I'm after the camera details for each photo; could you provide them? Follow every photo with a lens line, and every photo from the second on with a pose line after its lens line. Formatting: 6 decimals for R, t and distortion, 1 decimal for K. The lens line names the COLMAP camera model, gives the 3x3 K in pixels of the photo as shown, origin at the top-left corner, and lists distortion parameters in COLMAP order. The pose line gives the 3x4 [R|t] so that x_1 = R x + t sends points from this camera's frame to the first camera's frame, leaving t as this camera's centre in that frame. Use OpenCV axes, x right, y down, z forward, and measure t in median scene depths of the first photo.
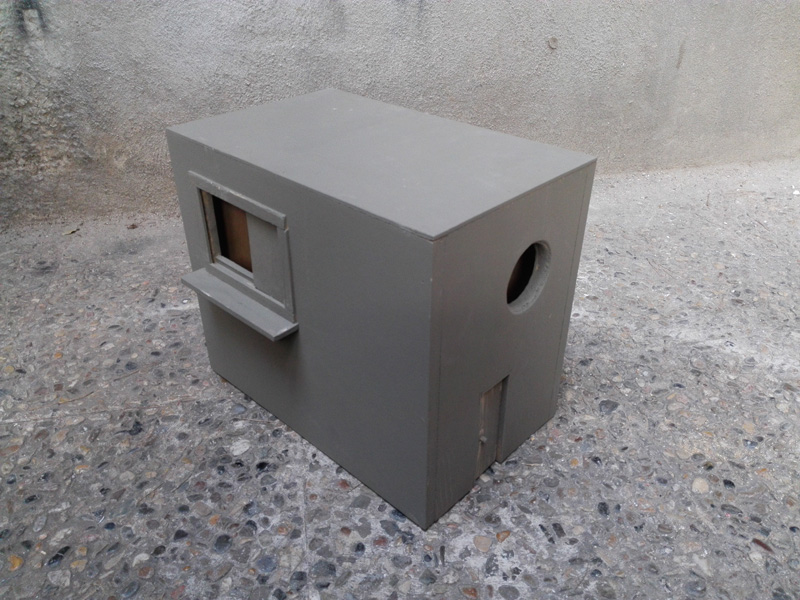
lens RADIAL K [[670.5, 0, 392.6], [0, 670.5, 295.9], [0, 0, 1]] dist [0.066524, -0.135929]
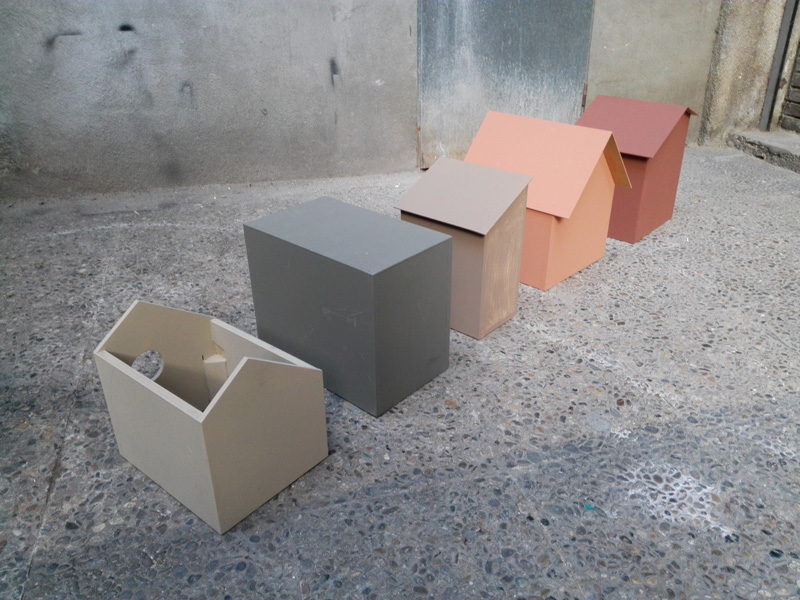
lens RADIAL K [[670.5, 0, 397.8], [0, 670.5, 299.8], [0, 0, 1]] dist [0.066524, -0.135929]
pose [[0.994421, -0.024976, 0.102483, 0.448055], [0.031552, 0.997511, -0.063050, 0.346660], [-0.100653, 0.065932, 0.992735, -1.065632]]
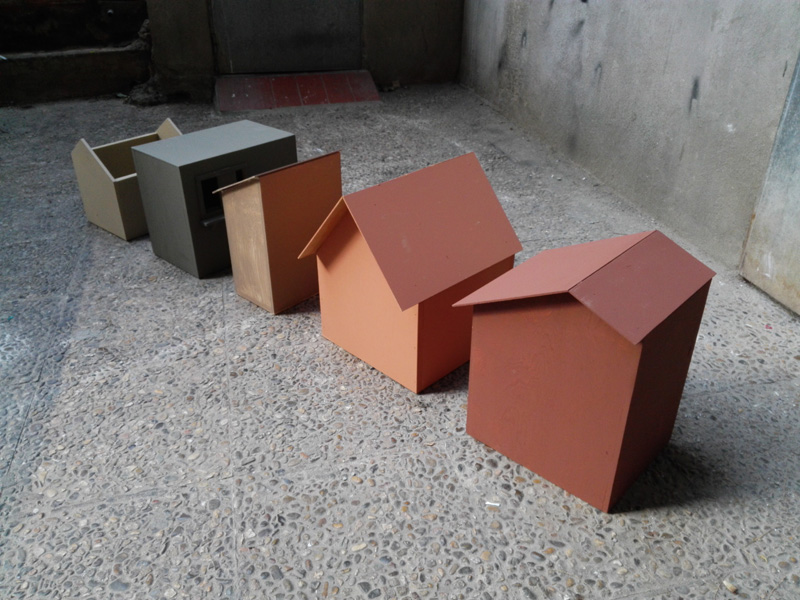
lens RADIAL K [[670.5, 0, 400.1], [0, 670.5, 301.8], [0, 0, 1]] dist [0.066524, -0.135929]
pose [[0.081090, 0.528094, -0.845305, 2.091524], [-0.513603, 0.748968, 0.418639, -0.474174], [0.854188, 0.400204, 0.331964, 0.106635]]
